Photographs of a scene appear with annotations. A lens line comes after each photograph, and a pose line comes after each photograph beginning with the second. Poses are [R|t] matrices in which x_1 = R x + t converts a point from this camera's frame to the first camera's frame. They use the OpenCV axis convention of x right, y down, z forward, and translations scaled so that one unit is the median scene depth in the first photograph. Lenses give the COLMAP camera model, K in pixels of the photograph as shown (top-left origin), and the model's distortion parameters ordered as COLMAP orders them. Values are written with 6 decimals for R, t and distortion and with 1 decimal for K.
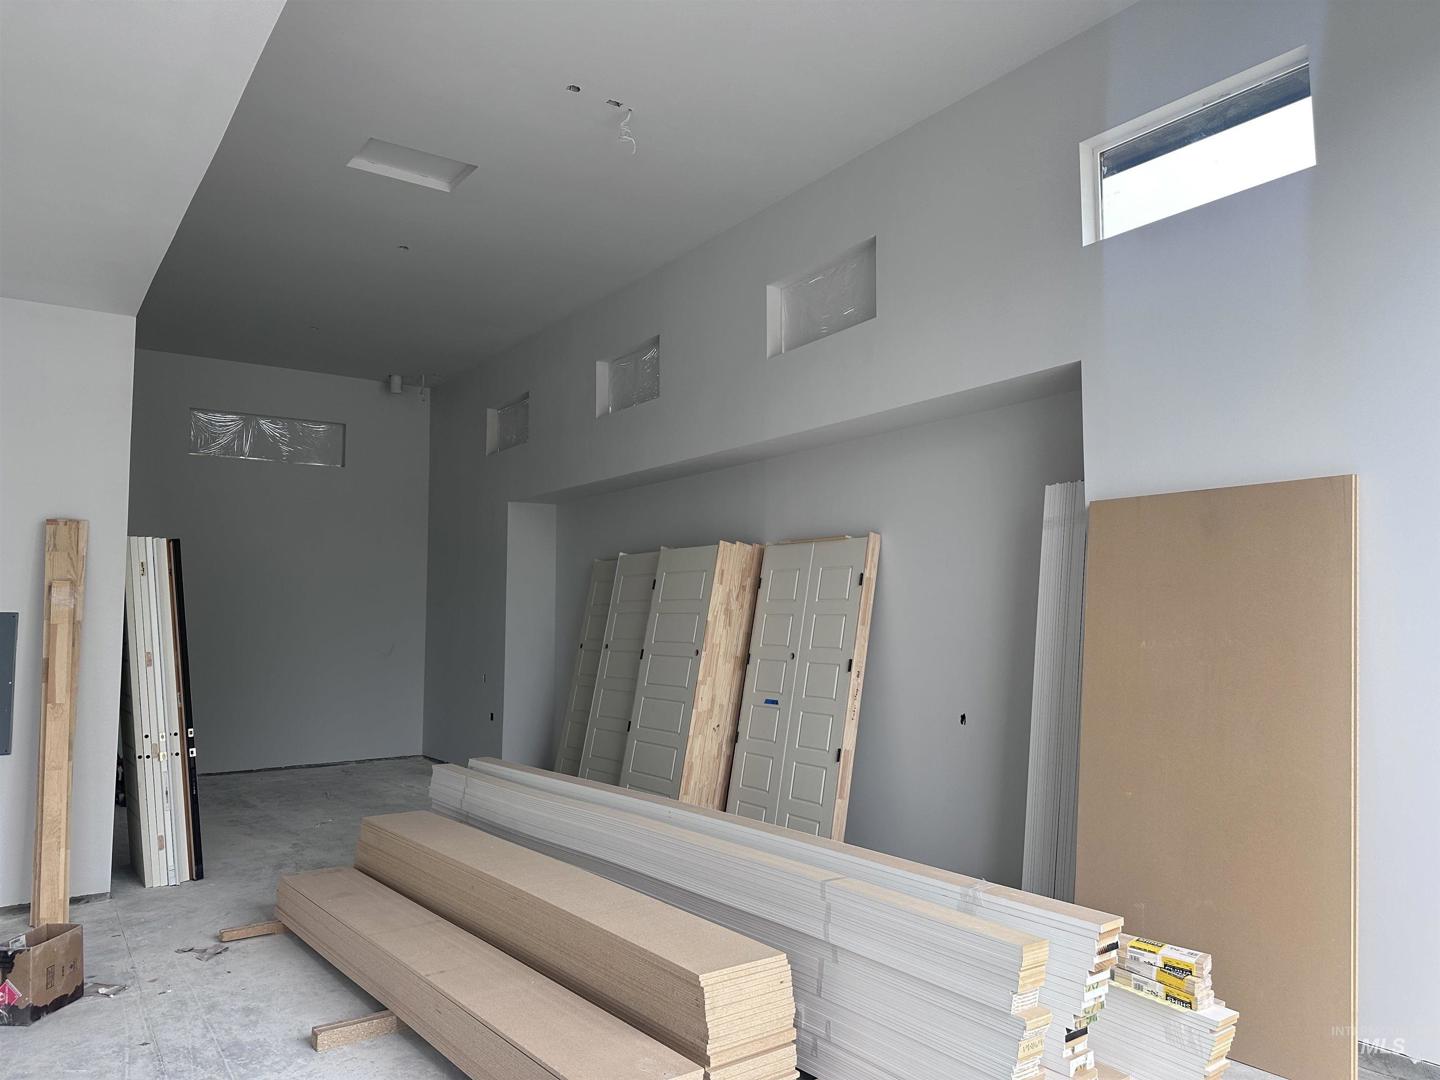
lens RADIAL K [[1014.7, 0, 720.0], [0, 1014.7, 540.0], [0, 0, 1]] dist [0.121050, -0.147002]
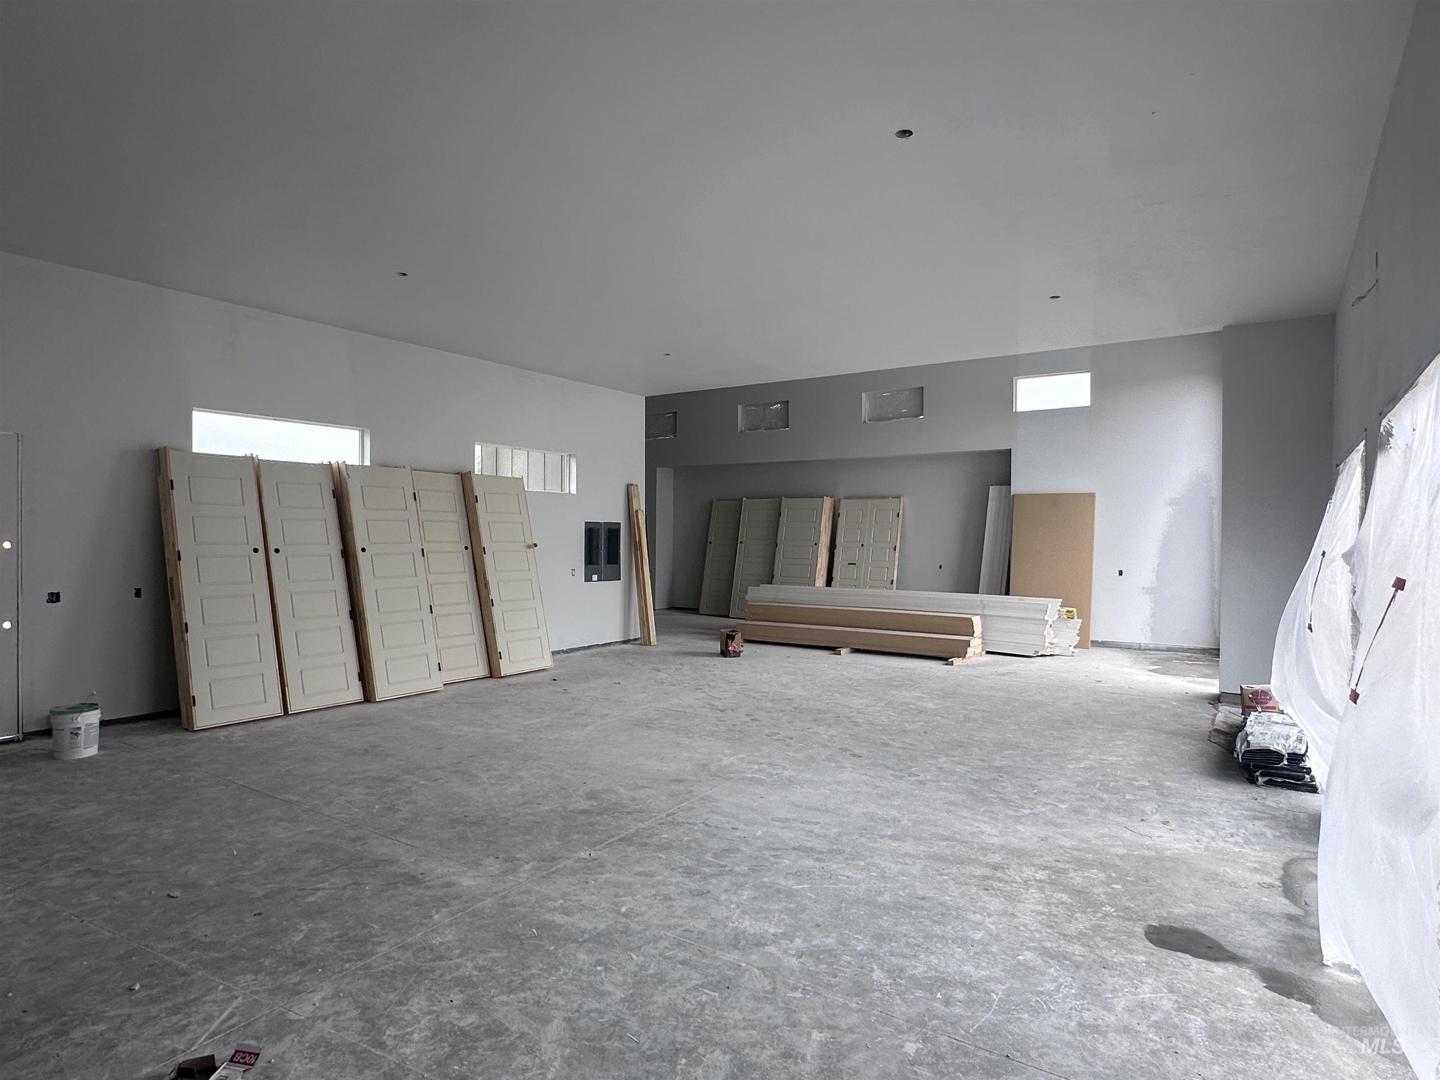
lens RADIAL K [[811.1, 0, 720.0], [0, 811.1, 540.0], [0, 0, 1]] dist [-0.000555, -0.000102]
pose [[0.942759, 0.011813, 0.333265, -0.968661], [-0.039643, 0.996256, 0.076829, -0.037685], [-0.331109, -0.085643, 0.939698, -0.777565]]
